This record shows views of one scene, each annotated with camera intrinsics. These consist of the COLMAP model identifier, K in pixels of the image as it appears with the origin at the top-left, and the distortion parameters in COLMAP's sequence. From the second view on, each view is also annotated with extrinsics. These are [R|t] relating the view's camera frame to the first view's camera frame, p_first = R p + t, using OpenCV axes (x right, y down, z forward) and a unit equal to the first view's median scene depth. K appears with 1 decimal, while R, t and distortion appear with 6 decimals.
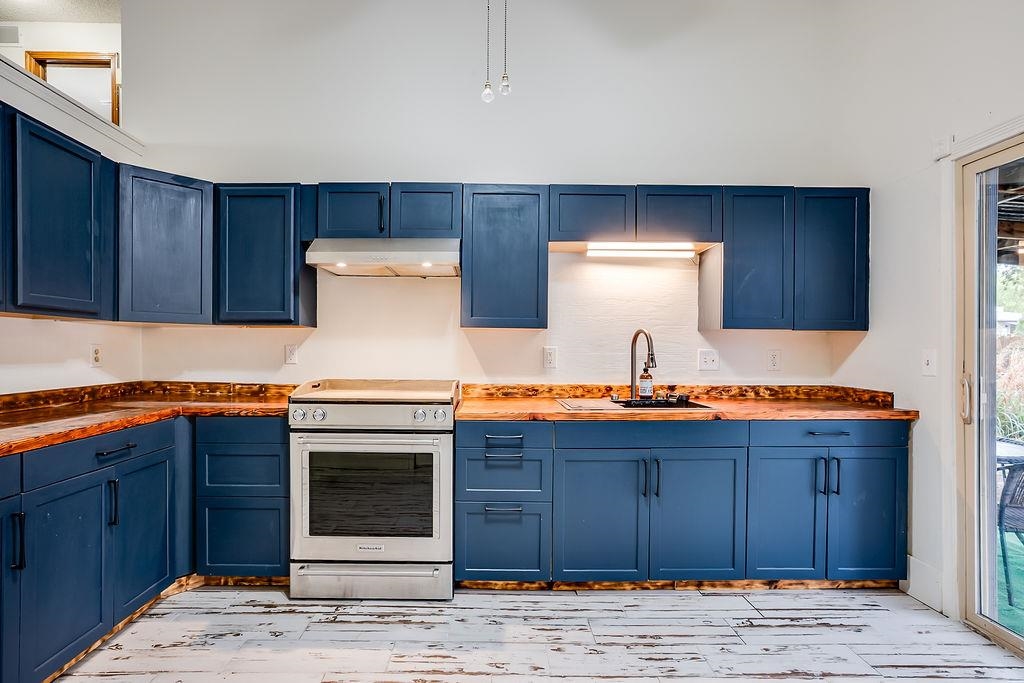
lens RADIAL K [[509.8, 0, 485.8], [0, 509.8, 351.5], [0, 0, 1]] dist [-0.042157, 0.029543]
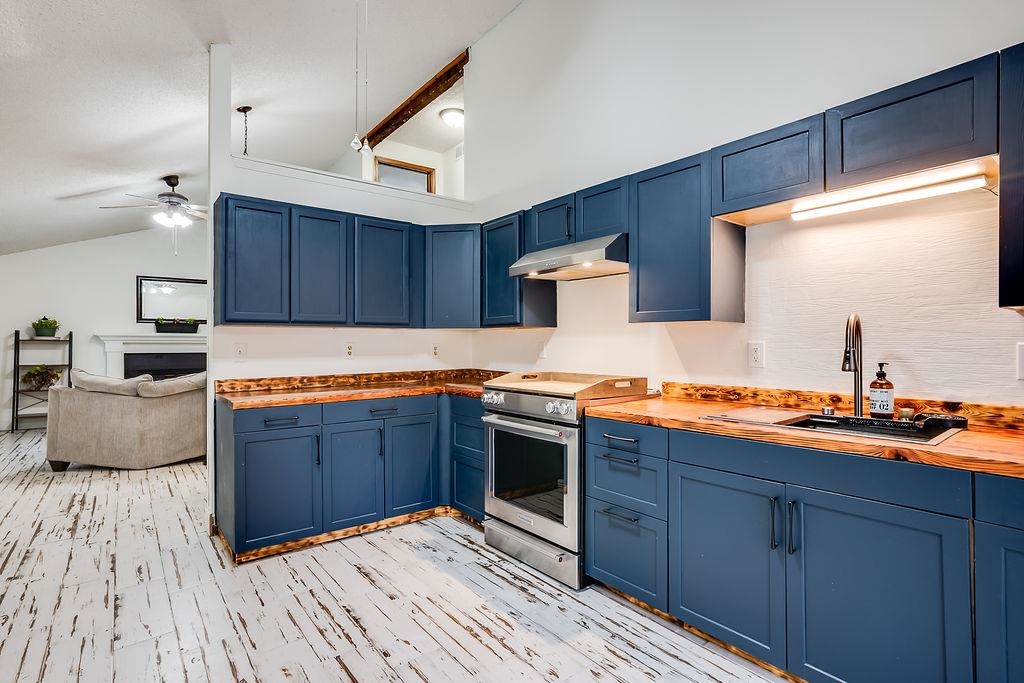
lens RADIAL K [[498.8, 0, 512.0], [0, 498.8, 341.5], [0, 0, 1]] dist [-0.040636, 0.027009]
pose [[0.621262, -0.011859, -0.783513, 0.611837], [0.004873, 0.999925, -0.011270, -0.002294], [0.783588, 0.003184, 0.621273, 0.260542]]
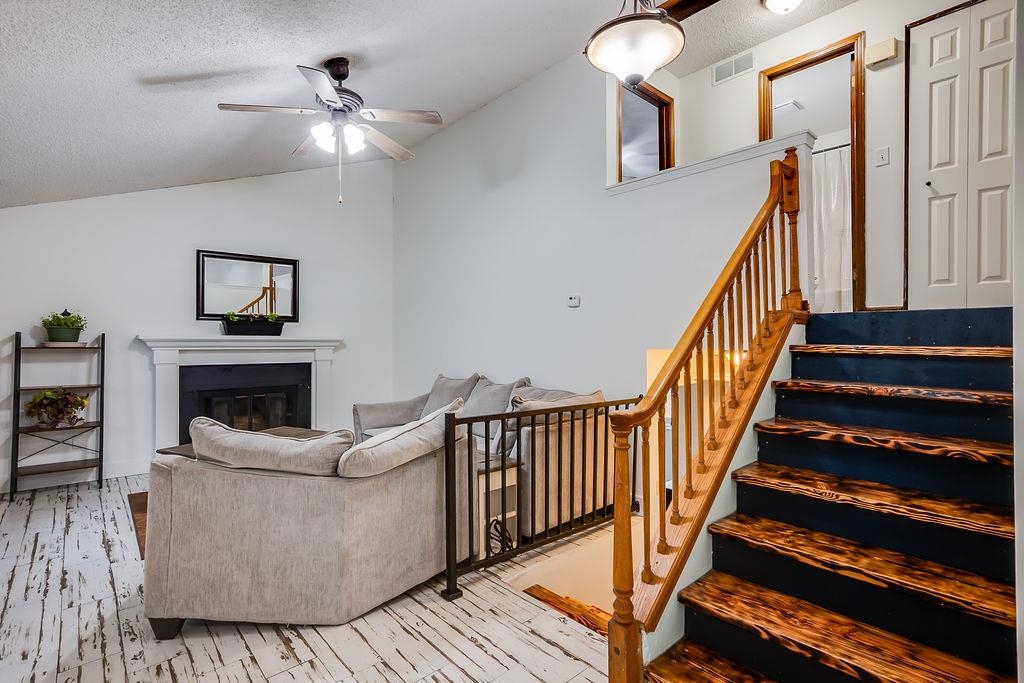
lens RADIAL K [[494.0, 0, 522.7], [0, 494.0, 338.5], [0, 0, 1]] dist [-0.044113, 0.025886]
pose [[0.677008, -0.008730, -0.735924, 0.549097], [0.002415, 0.999951, -0.009640, -0.005048], [0.735971, 0.004750, 0.676996, 0.247170]]
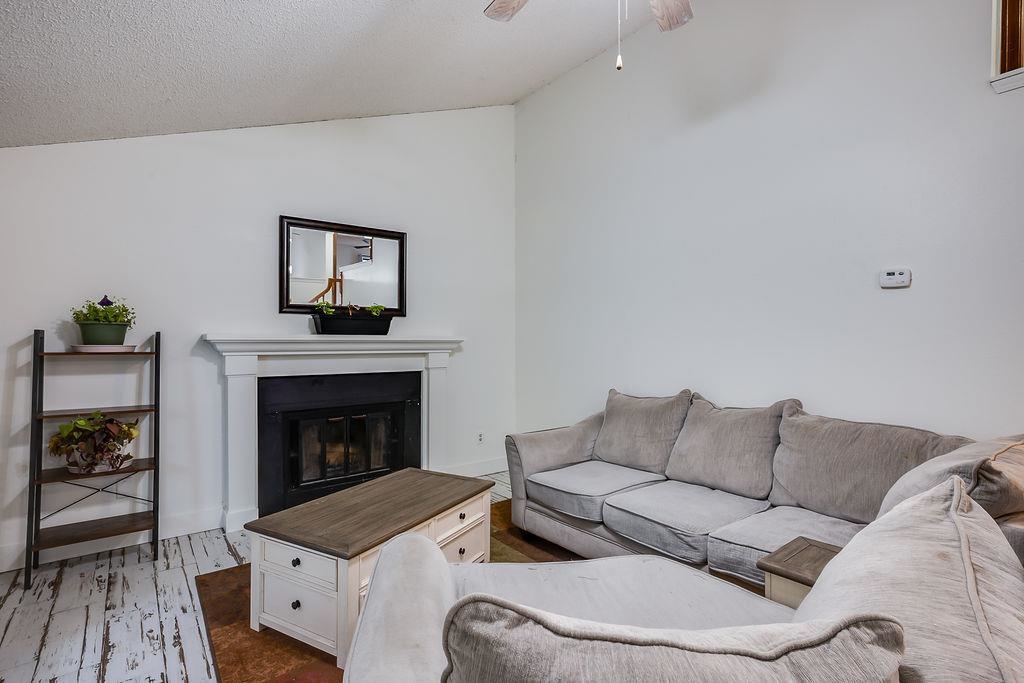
lens RADIAL K [[494.0, 0, 522.7], [0, 494.0, 338.5], [0, 0, 1]] dist [-0.044113, 0.025886]
pose [[0.631223, -0.007534, -0.775565, 0.513014], [0.002522, 0.999967, -0.007662, -0.005542], [0.775598, 0.002881, 0.631221, 0.247704]]
